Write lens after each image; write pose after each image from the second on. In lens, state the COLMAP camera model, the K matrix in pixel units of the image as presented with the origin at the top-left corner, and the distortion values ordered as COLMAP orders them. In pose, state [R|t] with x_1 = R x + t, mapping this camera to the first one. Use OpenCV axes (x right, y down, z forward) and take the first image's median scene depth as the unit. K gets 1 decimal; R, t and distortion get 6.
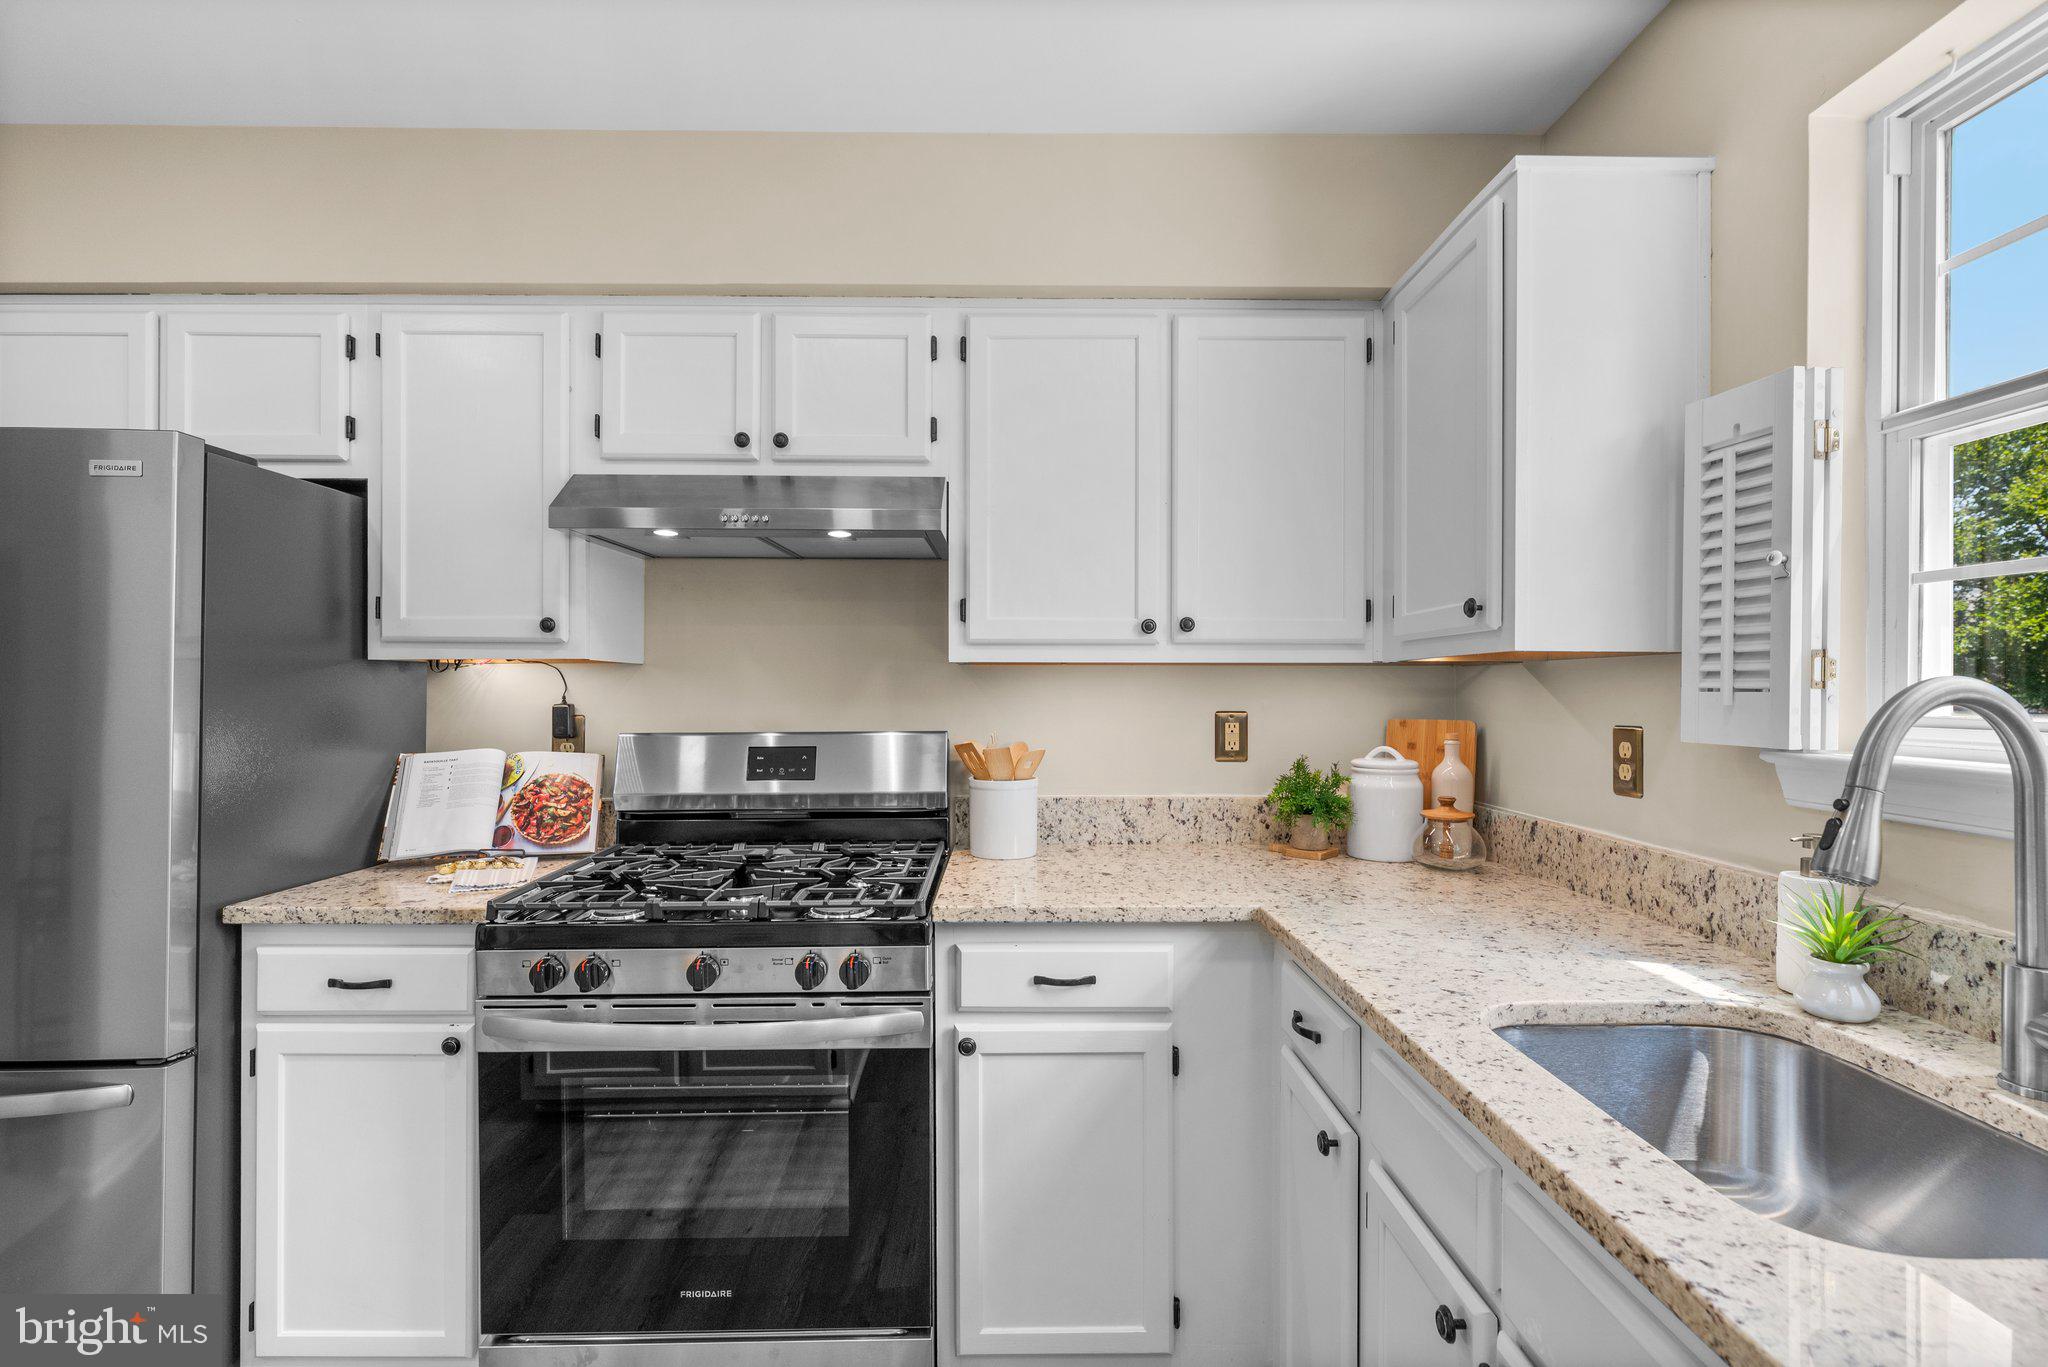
lens RADIAL K [[938.5, 0, 1025.8], [0, 938.5, 684.0], [0, 0, 1]] dist [-0.002131, -0.002101]
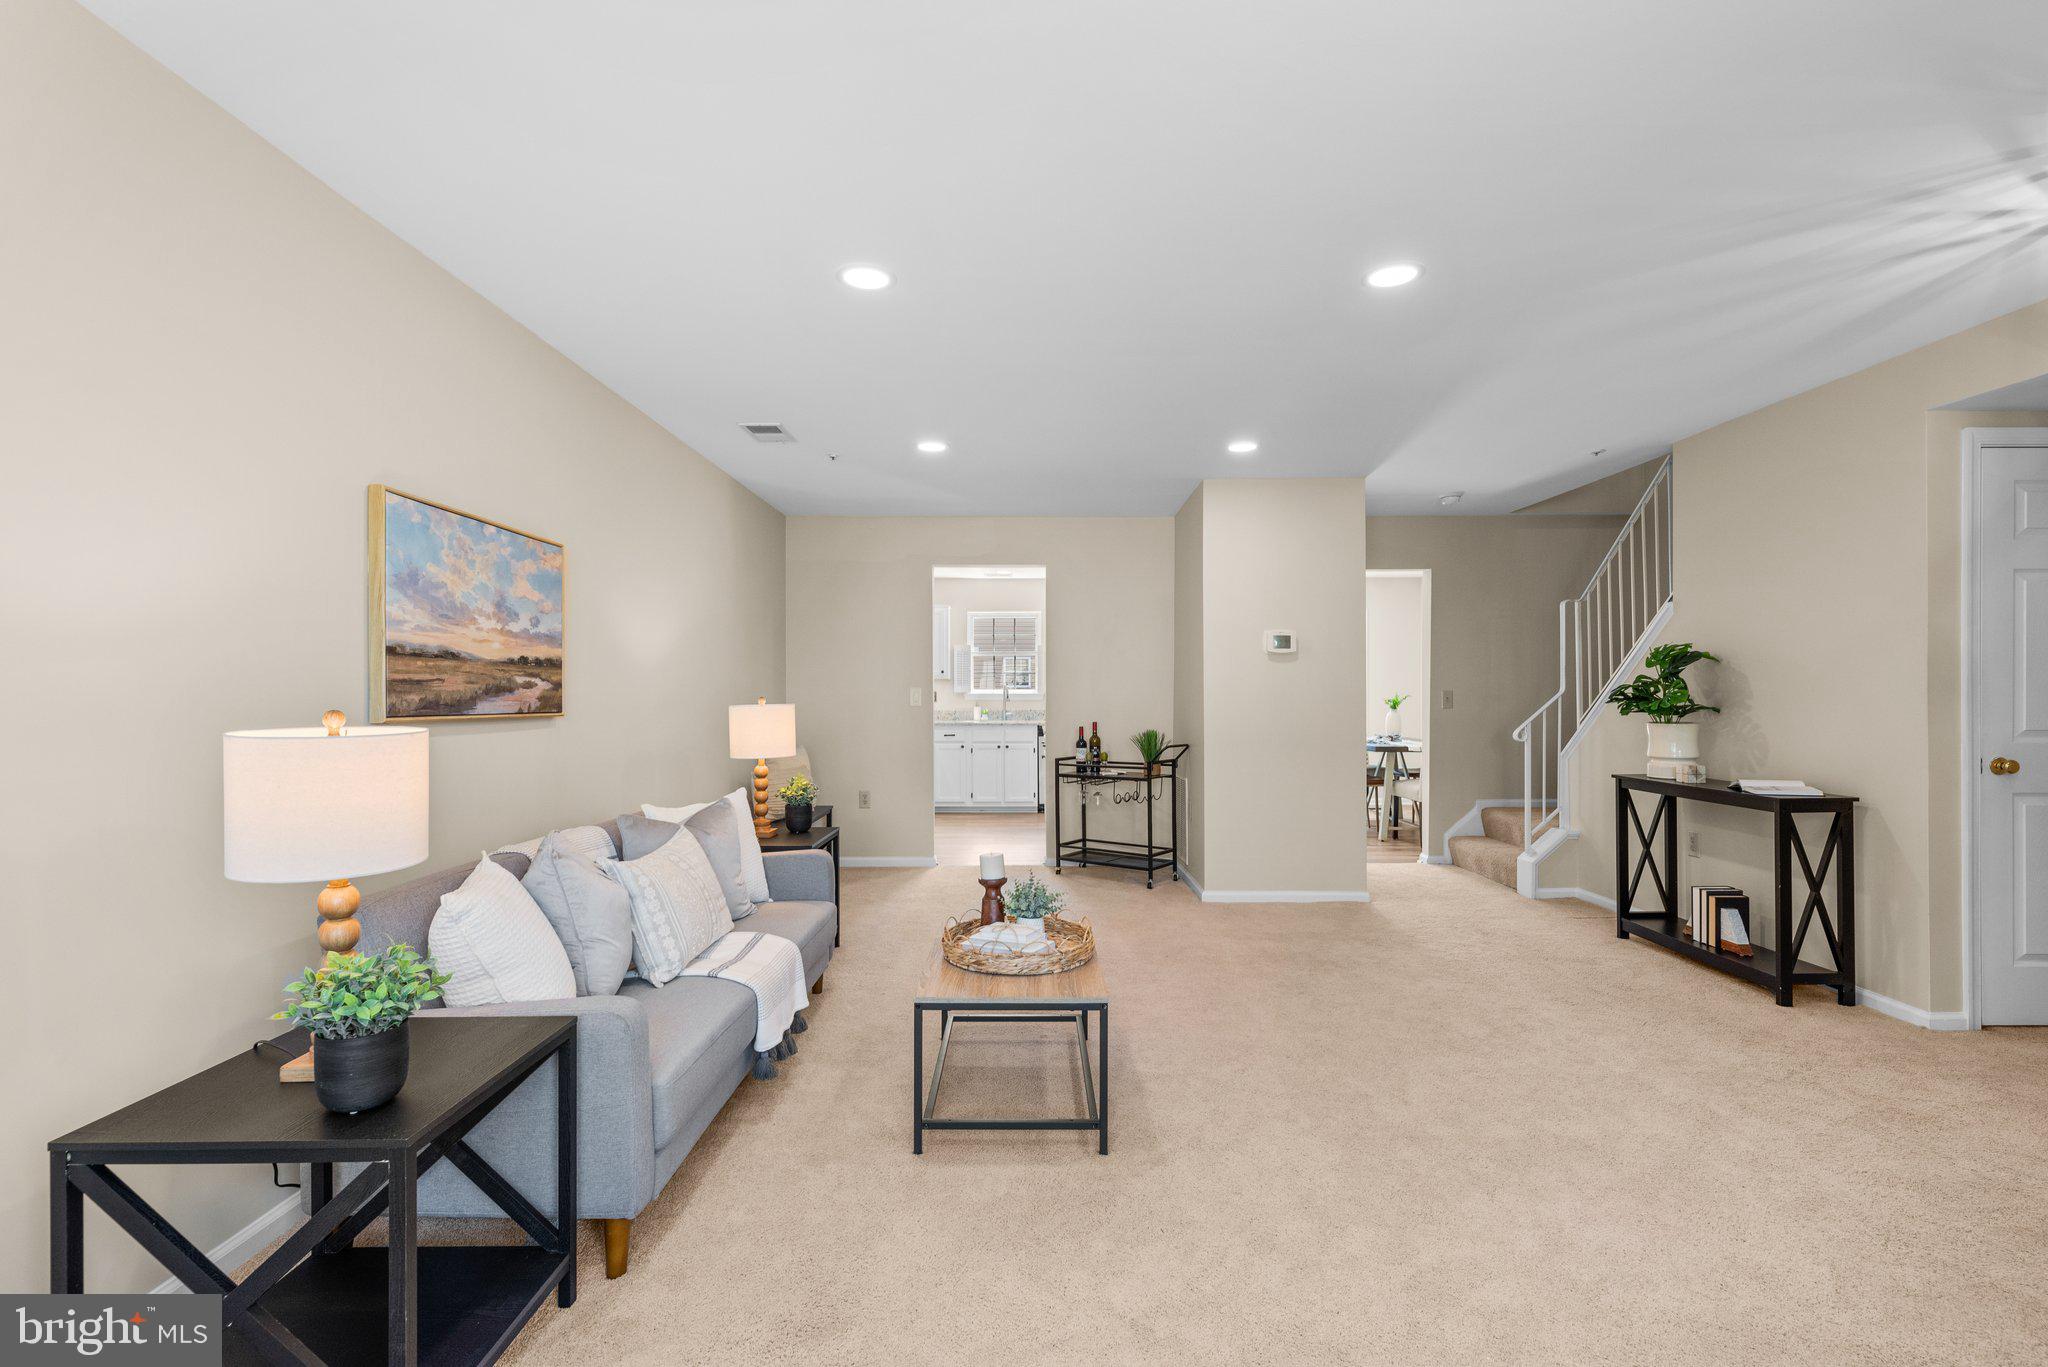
lens RADIAL K [[916.7, 0, 1020.1], [0, 916.7, 688.8], [0, 0, 1]] dist [0.000228, 0.000613]
pose [[0.013354, 0.003214, 0.999906, -4.717348], [0.001085, 0.999994, -0.003229, 0.043715], [-0.999910, 0.001128, 0.013351, 0.315031]]
